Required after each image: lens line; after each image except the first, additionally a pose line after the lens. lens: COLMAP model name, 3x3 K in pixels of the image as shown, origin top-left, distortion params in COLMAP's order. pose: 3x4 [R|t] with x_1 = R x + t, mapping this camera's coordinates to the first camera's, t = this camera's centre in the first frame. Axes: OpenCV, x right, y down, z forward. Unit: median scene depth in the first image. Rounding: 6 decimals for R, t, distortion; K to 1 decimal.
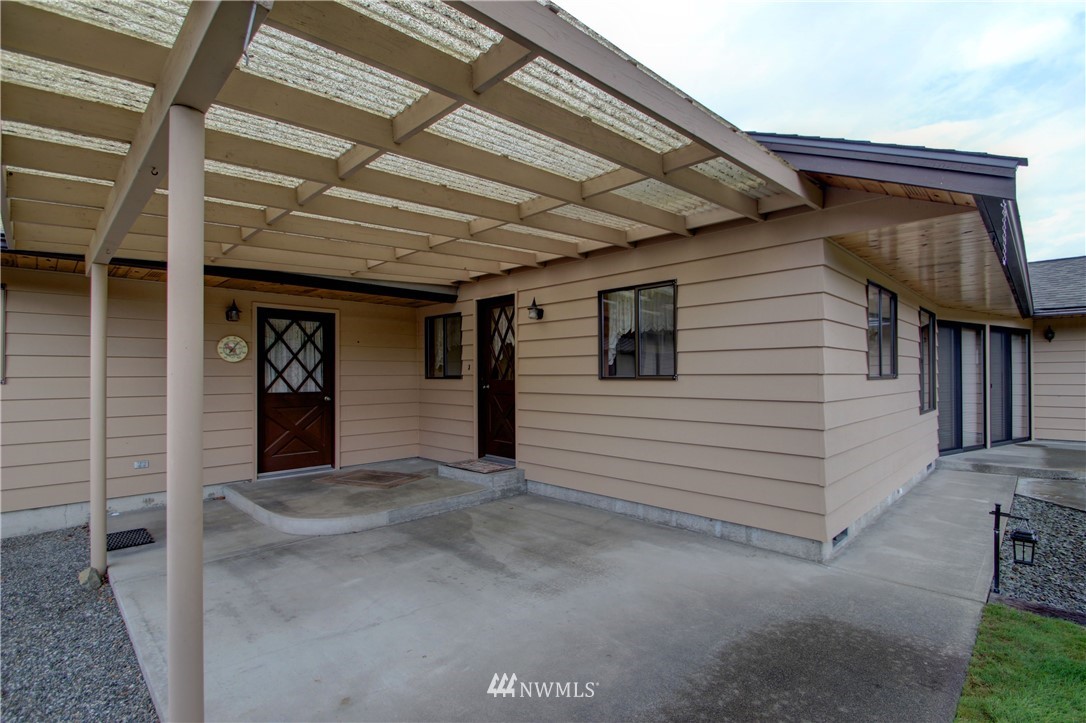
lens RADIAL K [[505.6, 0, 548.8], [0, 505.6, 368.9], [0, 0, 1]] dist [0.001813, -0.000249]
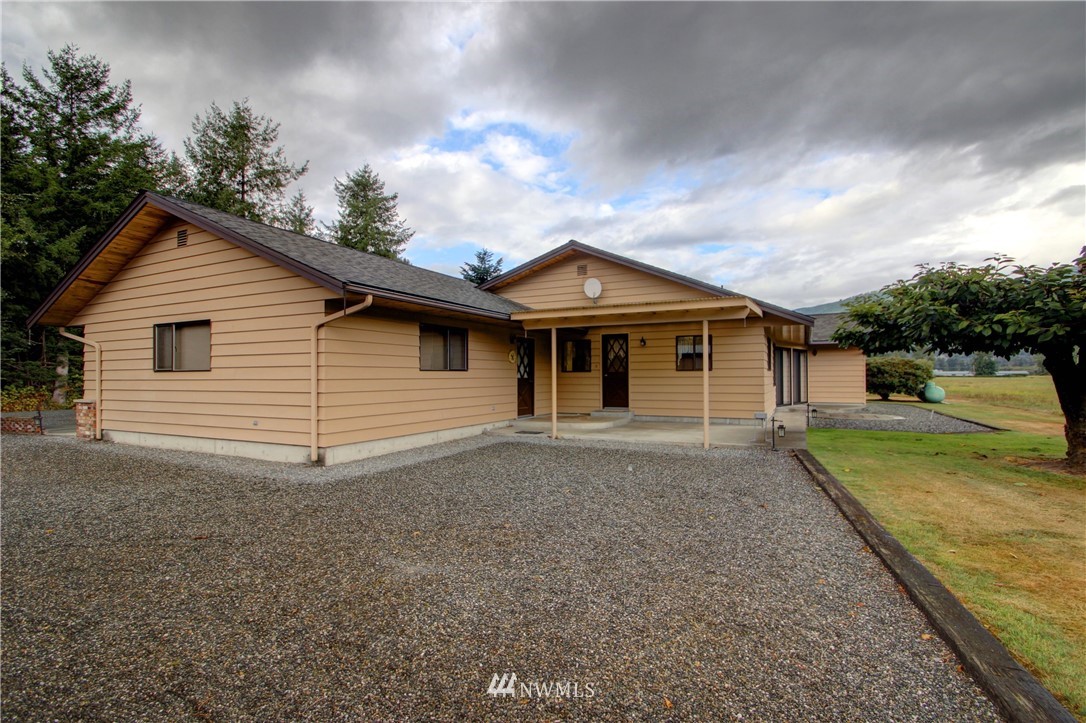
lens RADIAL K [[505.6, 0, 538.1], [0, 505.6, 366.2], [0, 0, 1]] dist [0.001813, -0.000249]
pose [[0.957898, 0.005444, 0.287059, -1.017259], [-0.003033, 0.999956, -0.008843, 0.016367], [-0.287094, 0.007600, 0.957872, -0.972211]]
